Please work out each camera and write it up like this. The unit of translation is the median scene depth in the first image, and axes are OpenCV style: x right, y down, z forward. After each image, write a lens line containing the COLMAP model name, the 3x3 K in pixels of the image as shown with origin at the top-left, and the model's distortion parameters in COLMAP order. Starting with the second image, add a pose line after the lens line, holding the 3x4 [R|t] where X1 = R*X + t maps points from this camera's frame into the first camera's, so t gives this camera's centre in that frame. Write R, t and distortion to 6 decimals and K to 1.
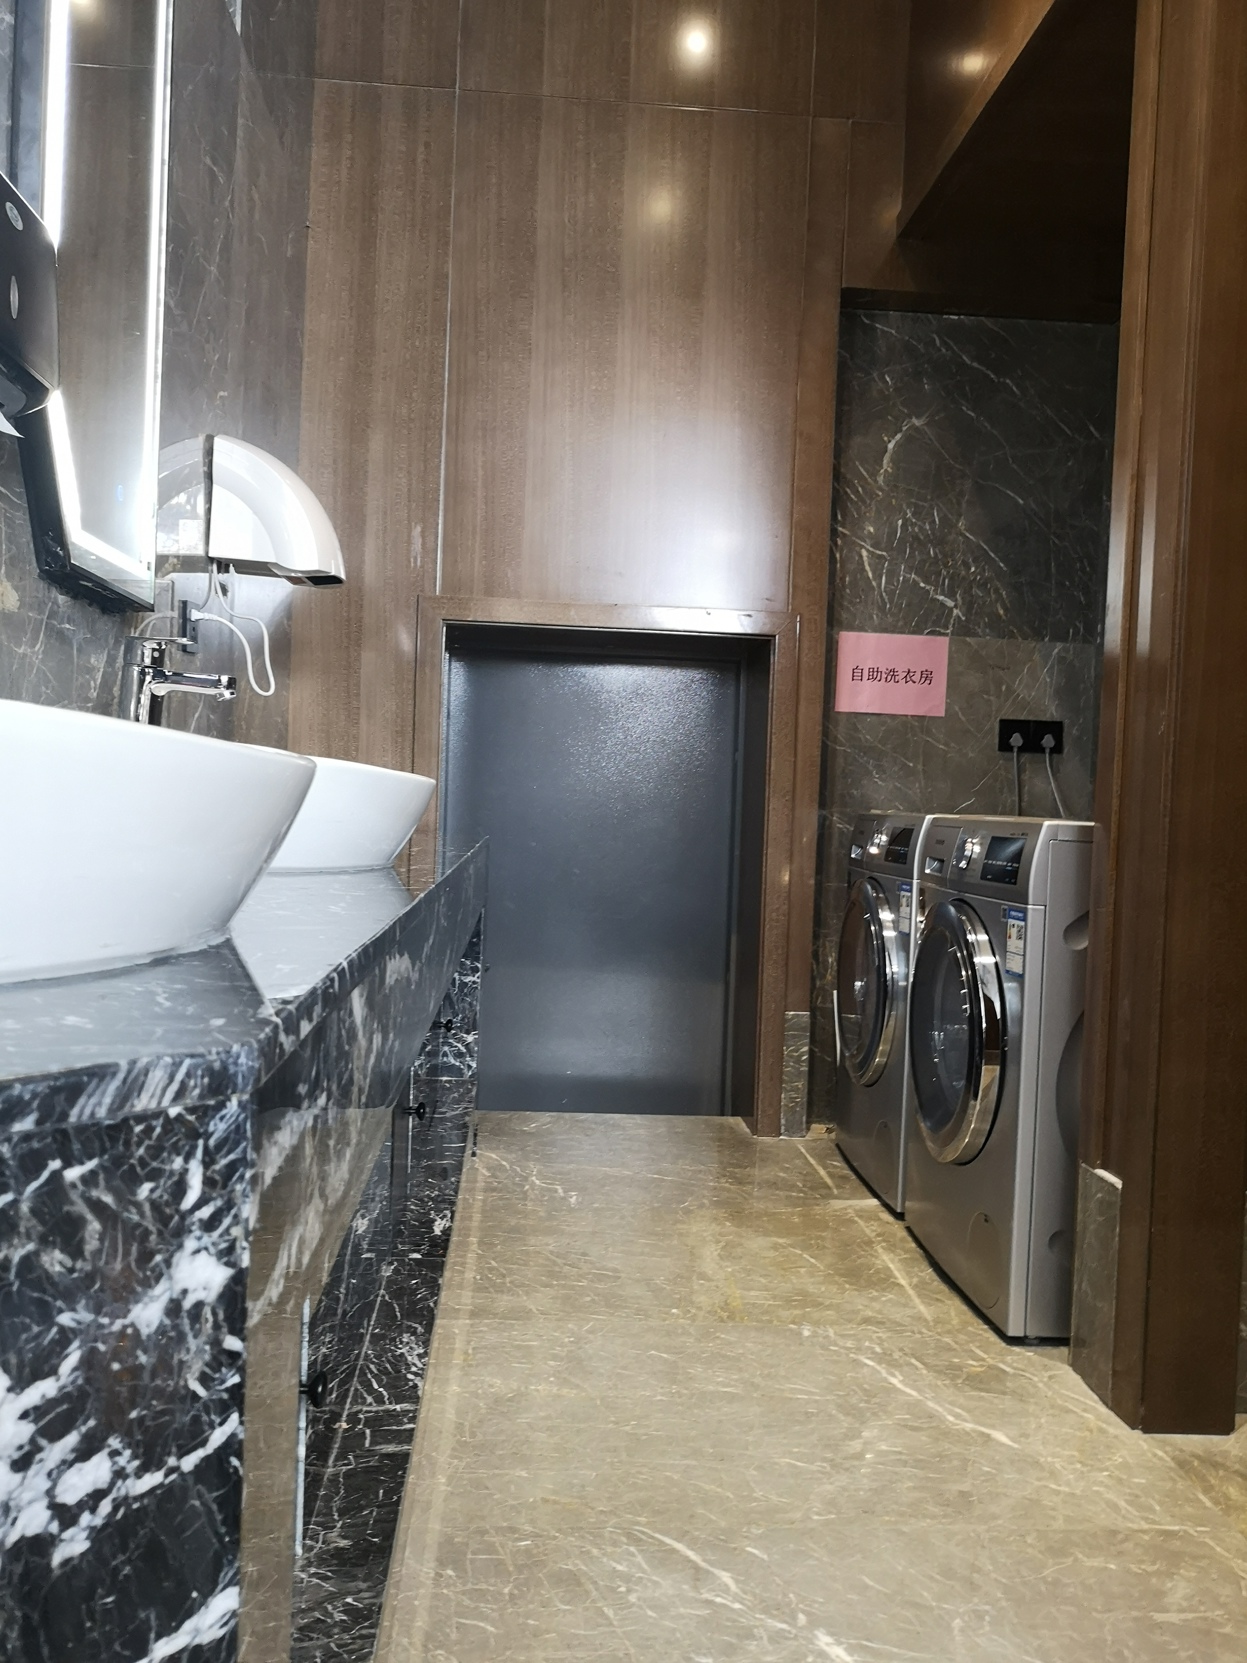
lens RADIAL K [[1302.6, 0, 622.5], [0, 1302.6, 831.7], [0, 0, 1]] dist [0.013658, -0.023522]
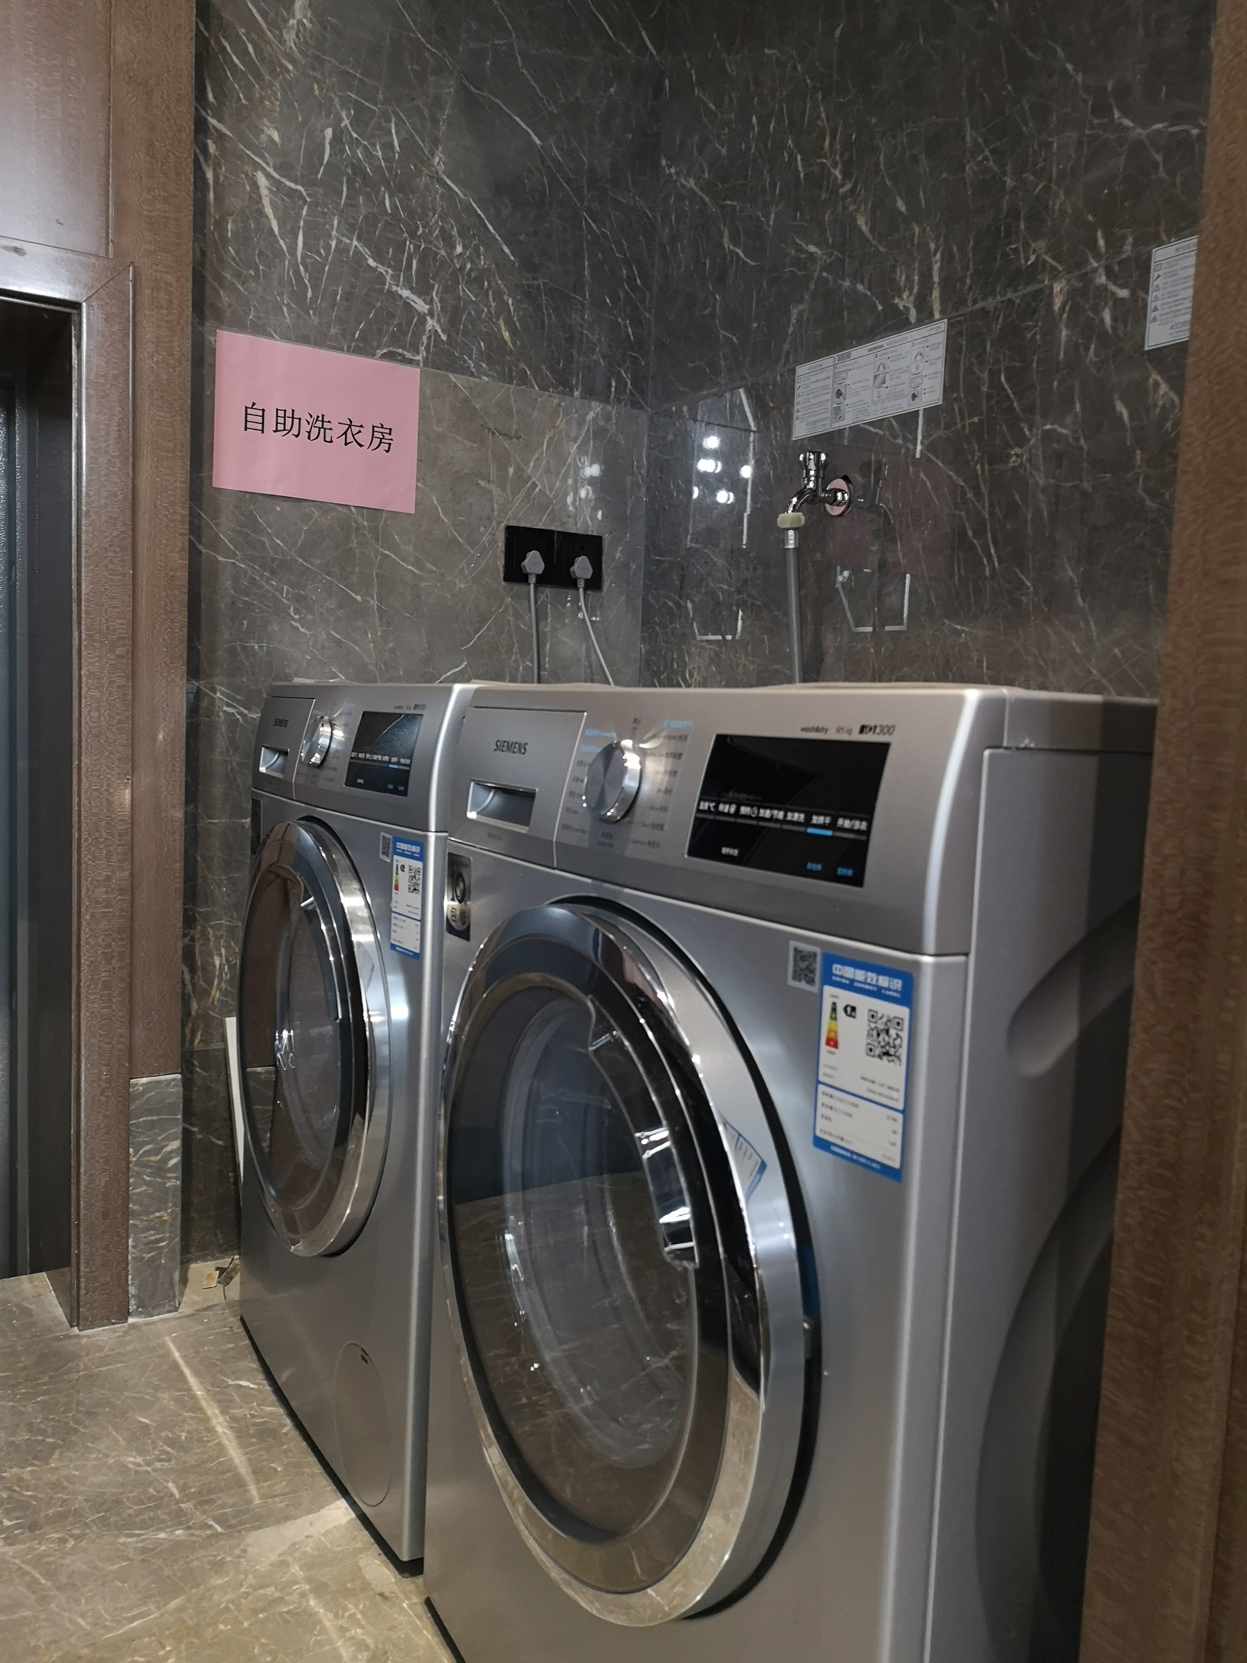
lens RADIAL K [[1302.6, 0, 623.5], [0, 1302.6, 832.7], [0, 0, 1]] dist [0.013658, -0.023522]
pose [[0.885395, -0.041977, 0.462941, 0.061719], [0.001662, 0.996194, 0.087152, -0.000452], [-0.464837, -0.076395, 0.882094, 0.456051]]
